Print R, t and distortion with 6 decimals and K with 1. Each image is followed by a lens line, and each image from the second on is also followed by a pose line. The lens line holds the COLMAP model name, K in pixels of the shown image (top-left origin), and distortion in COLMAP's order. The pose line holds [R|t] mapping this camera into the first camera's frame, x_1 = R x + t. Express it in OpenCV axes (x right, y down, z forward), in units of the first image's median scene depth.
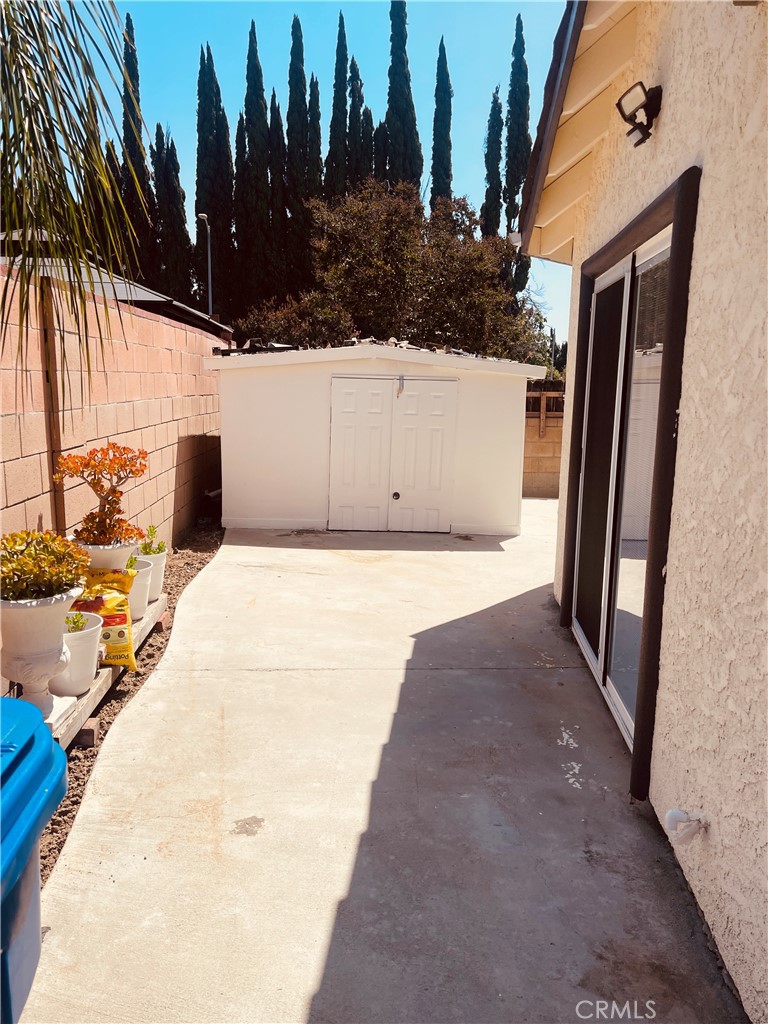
lens RADIAL K [[775.4, 0, 384.6], [0, 775.4, 507.1], [0, 0, 1]] dist [0.079729, -0.103256]
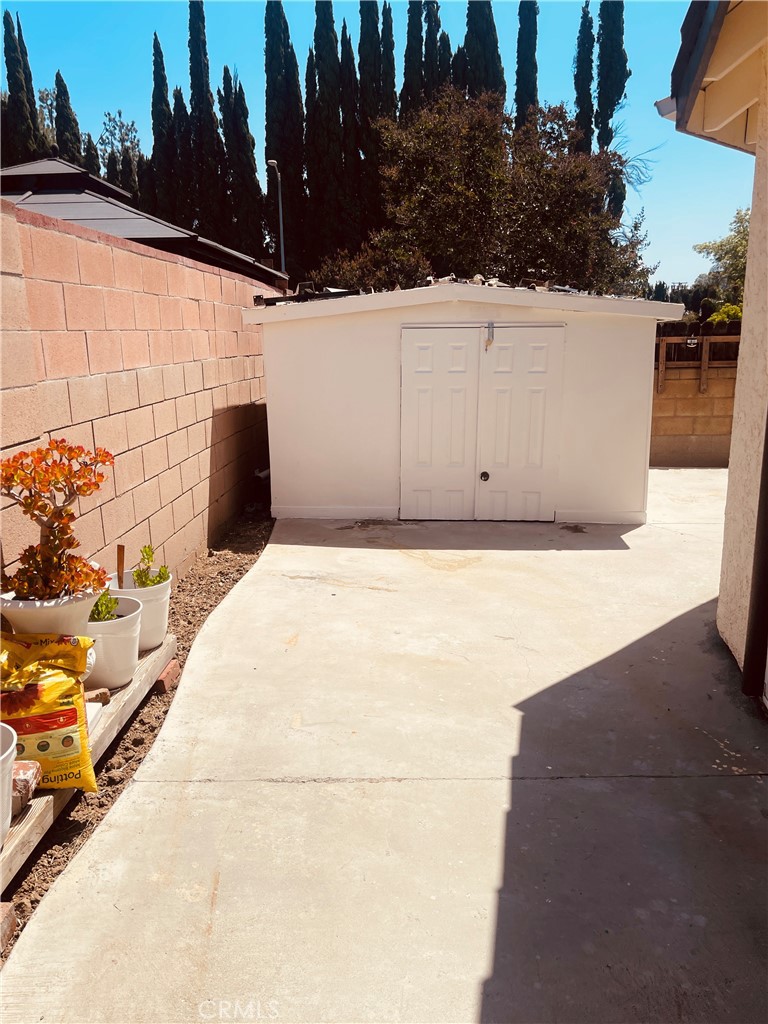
lens RADIAL K [[775.4, 0, 384.6], [0, 775.4, 507.1], [0, 0, 1]] dist [0.079729, -0.103256]
pose [[0.994433, -0.010478, -0.104846, -0.003996], [0.016691, 0.998144, 0.058558, -0.031490], [0.104038, -0.059982, 0.992763, 0.198458]]
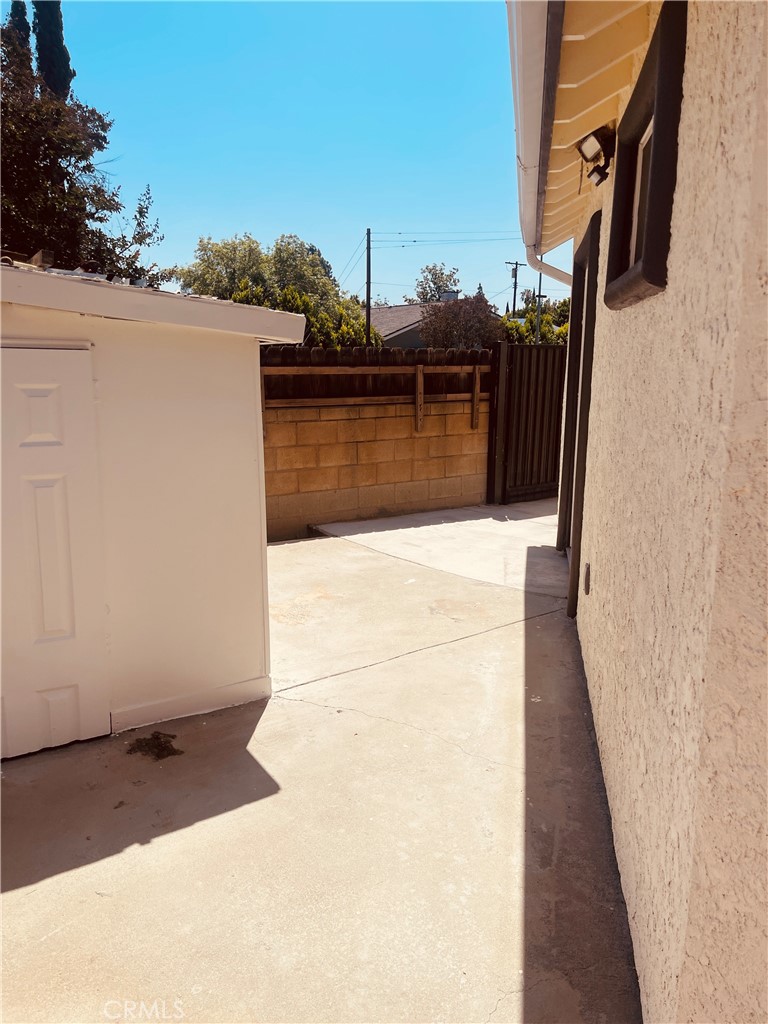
lens RADIAL K [[775.6, 0, 373.7], [0, 775.6, 516.8], [0, 0, 1]] dist [0.079770, -0.101904]
pose [[0.865193, -0.120079, 0.486850, 0.018749], [0.094467, 0.992551, 0.076928, -0.095894], [-0.492461, -0.020566, 0.870091, 0.589992]]
